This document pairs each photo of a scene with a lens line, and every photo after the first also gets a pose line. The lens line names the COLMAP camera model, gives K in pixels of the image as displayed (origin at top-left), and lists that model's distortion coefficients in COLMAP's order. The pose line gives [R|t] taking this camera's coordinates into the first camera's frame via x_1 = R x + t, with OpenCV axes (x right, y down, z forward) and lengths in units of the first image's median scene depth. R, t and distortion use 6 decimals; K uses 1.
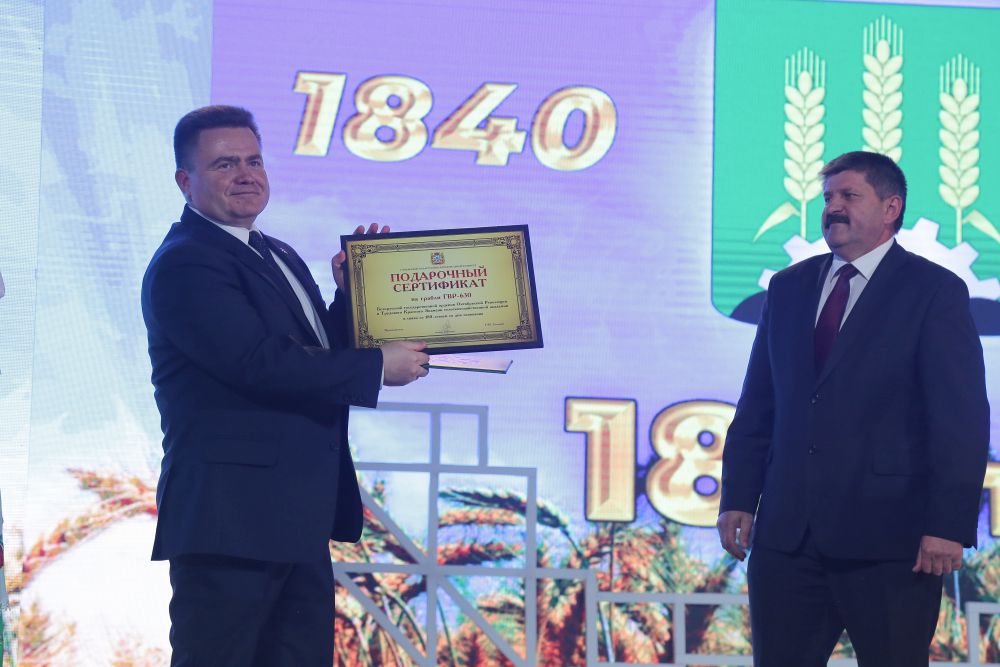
lens RADIAL K [[2632.6, 0, 477.1], [0, 2632.6, 306.4], [0, 0, 1]] dist [0.515638, 0.000000]
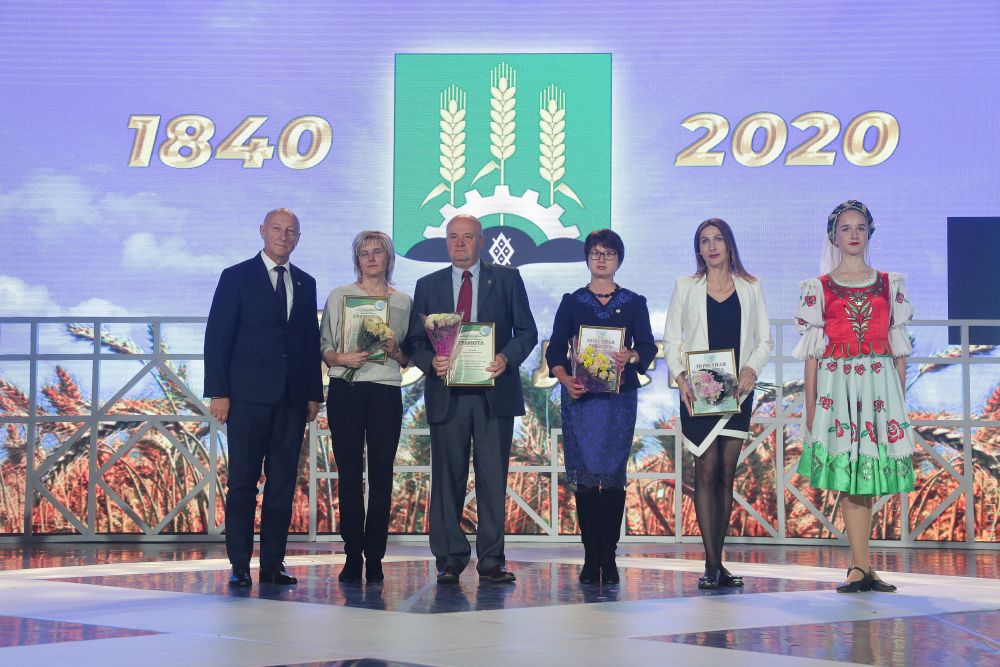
lens RADIAL K [[1635.7, 0, 493.2], [0, 1635.7, 338.0], [0, 0, 1]] dist [0.219217, 0.000000]
pose [[0.979839, -0.031272, -0.197328, 0.344532], [0.040087, 0.998361, 0.040835, 0.014930], [0.195727, -0.047922, 0.979487, 0.041924]]
